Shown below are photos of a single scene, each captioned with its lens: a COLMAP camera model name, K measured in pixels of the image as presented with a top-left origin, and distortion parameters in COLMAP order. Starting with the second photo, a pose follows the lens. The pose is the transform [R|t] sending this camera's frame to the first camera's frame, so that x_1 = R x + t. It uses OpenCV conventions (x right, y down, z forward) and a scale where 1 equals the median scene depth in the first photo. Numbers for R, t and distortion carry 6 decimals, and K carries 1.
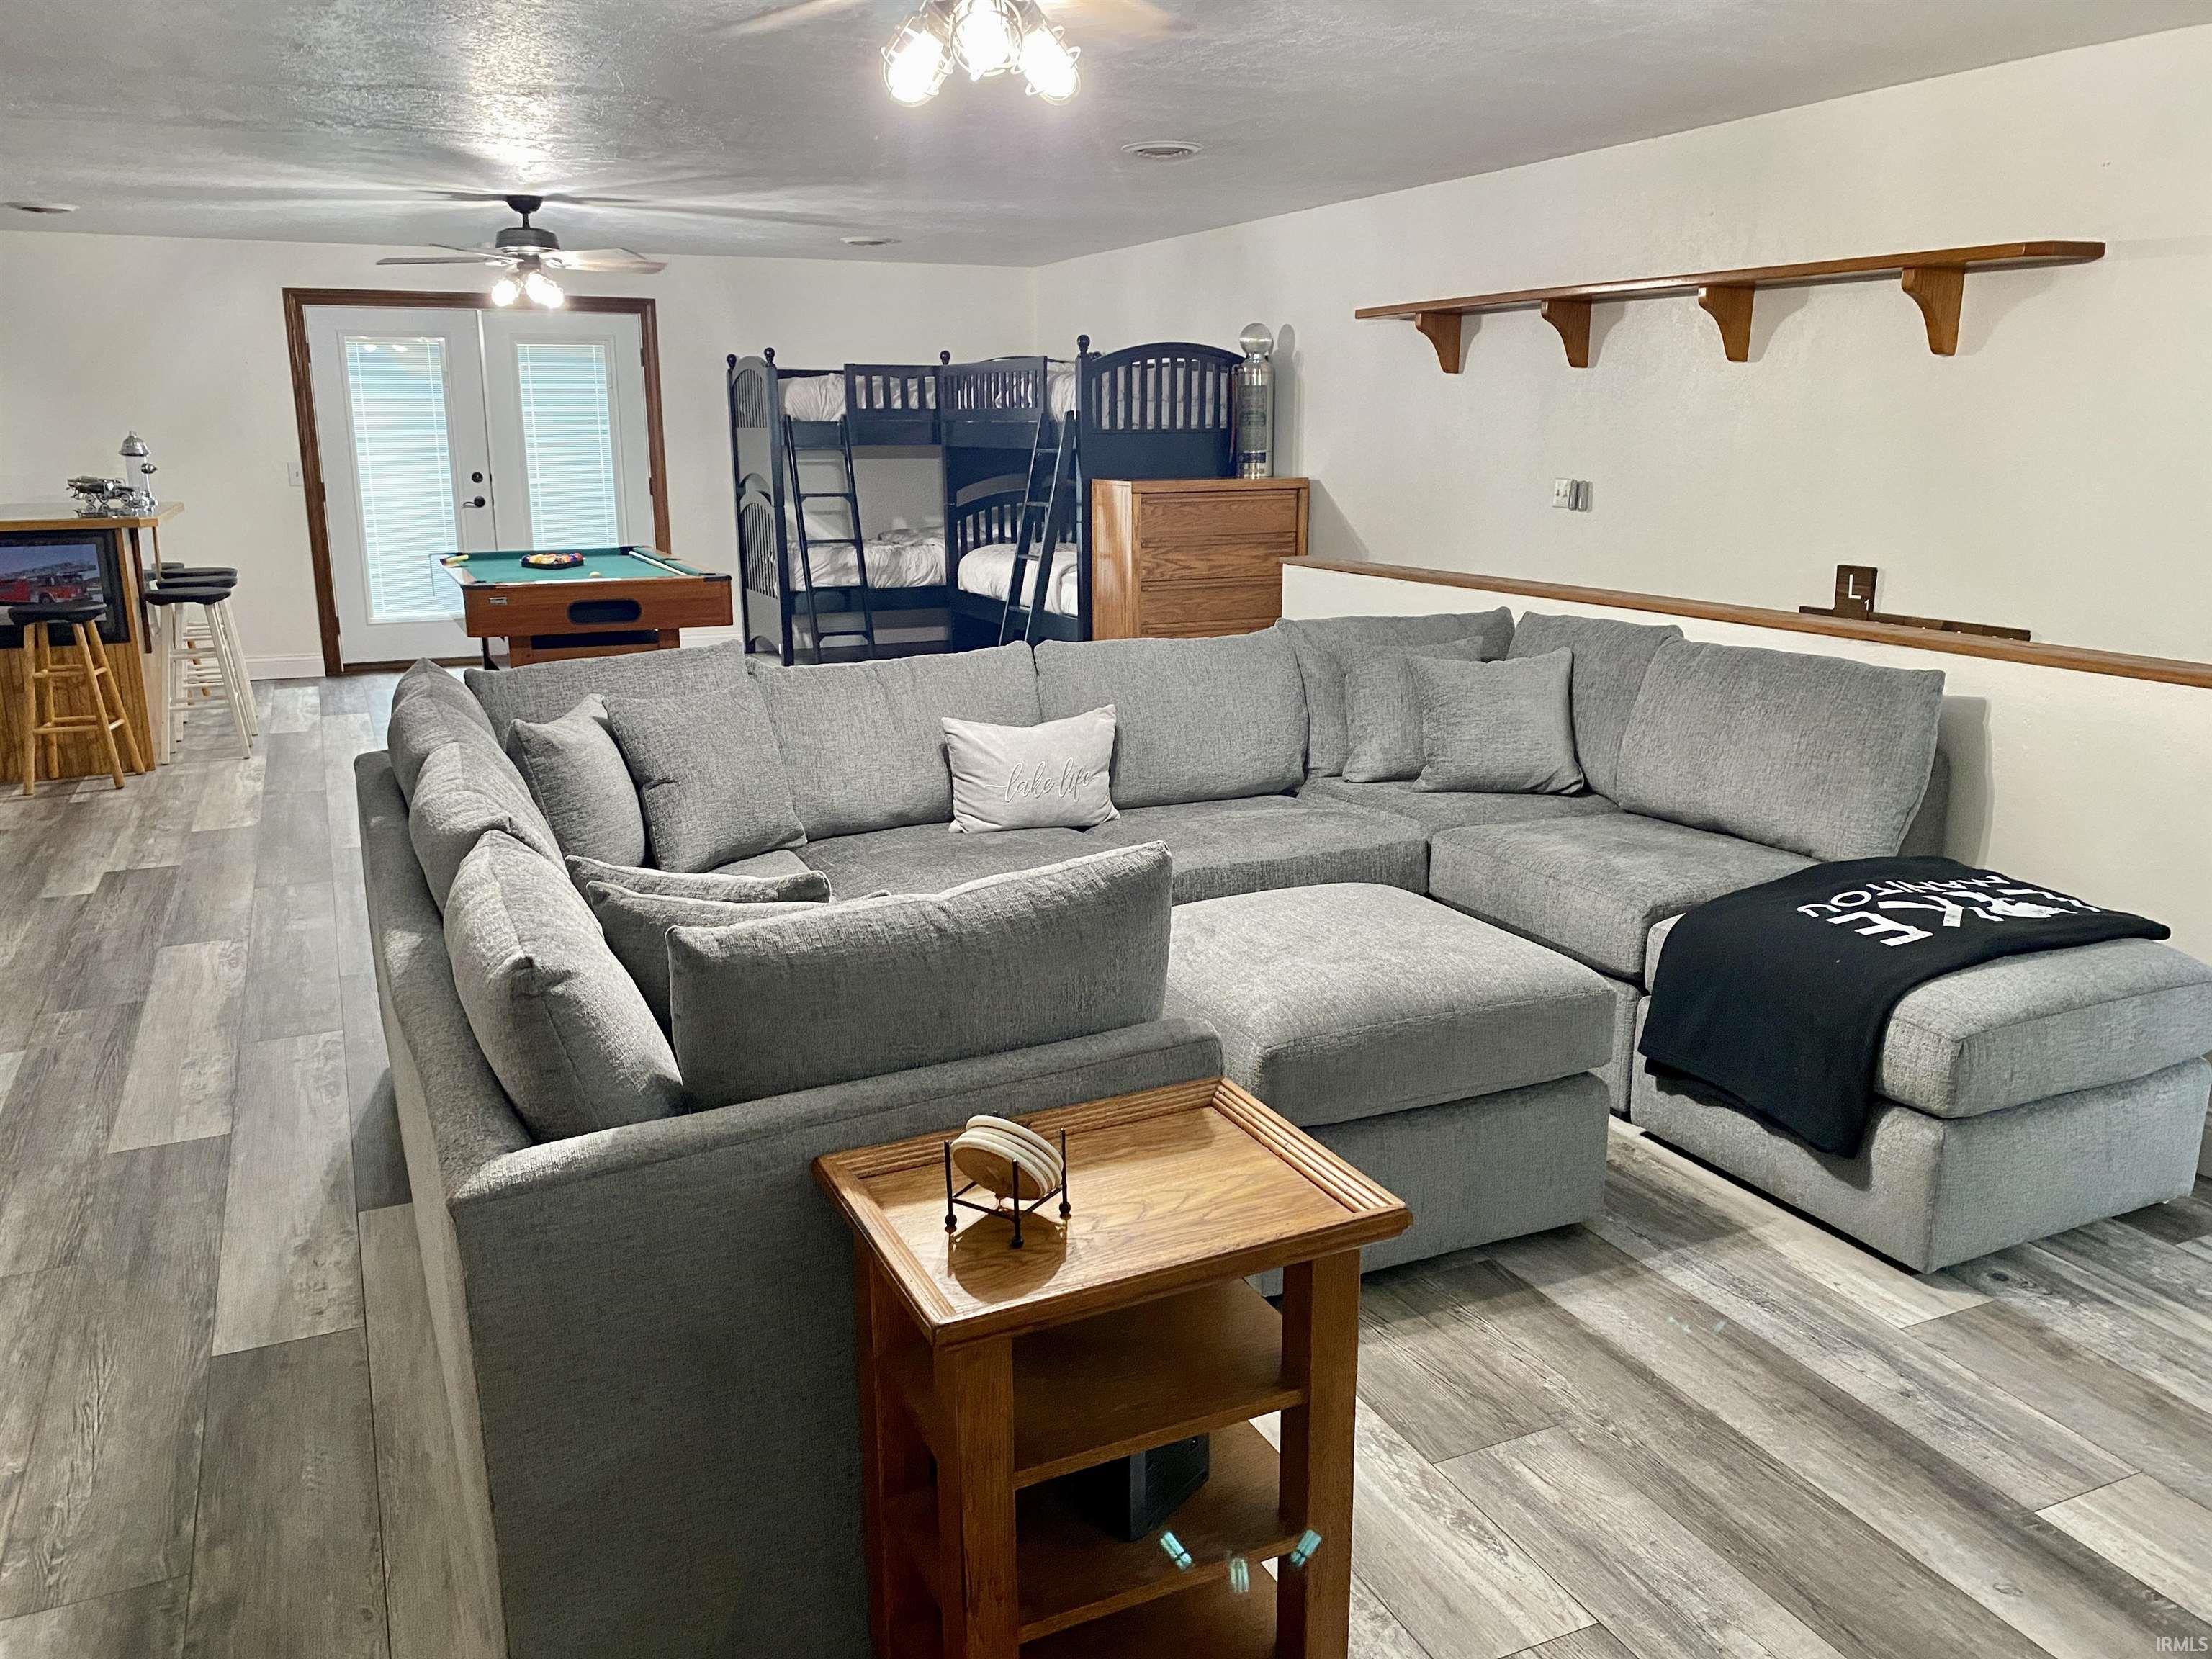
lens RADIAL K [[1660.5, 0, 1102.8], [0, 1660.5, 852.2], [0, 0, 1]] dist [0.069791, 0.000692]
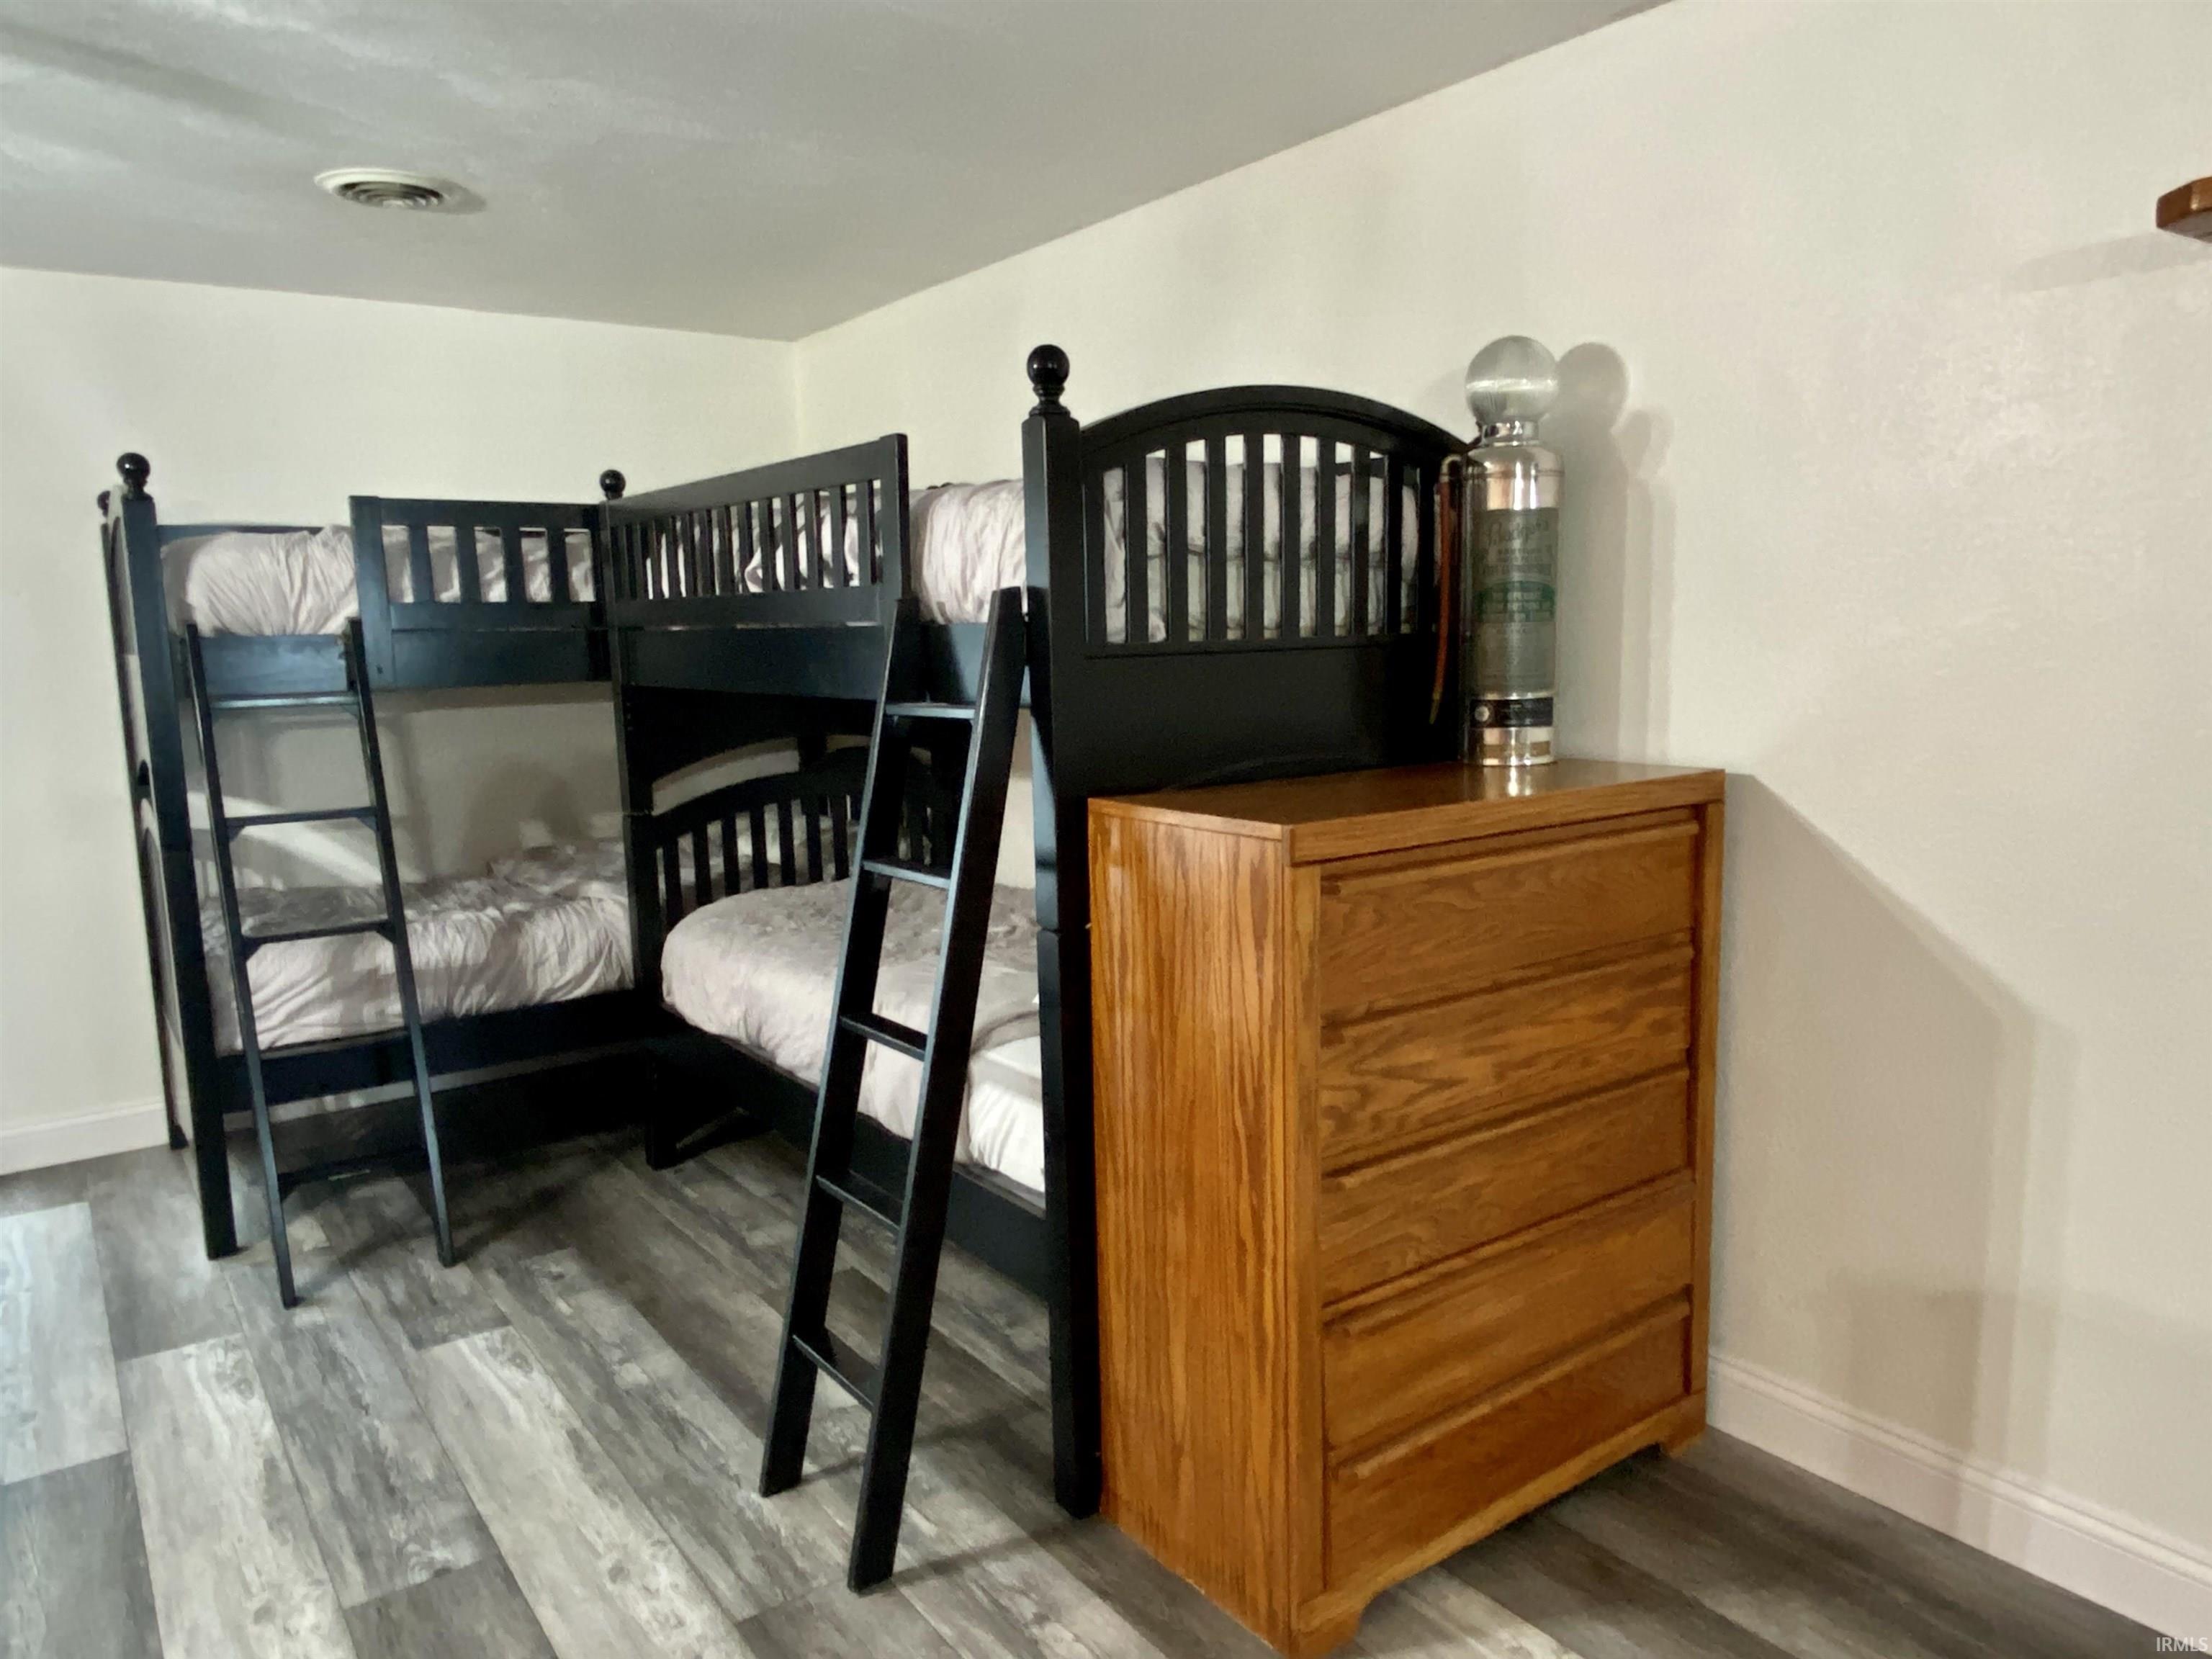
lens RADIAL K [[1485.1, 0, 1128.6], [0, 1485.1, 816.8], [0, 0, 1]] dist [0.011607, 0.000422]
pose [[0.977019, -0.046065, 0.208115, -0.050406], [0.071071, 0.990898, -0.114323, -0.165816], [-0.200955, 0.126487, 0.971400, 0.642158]]
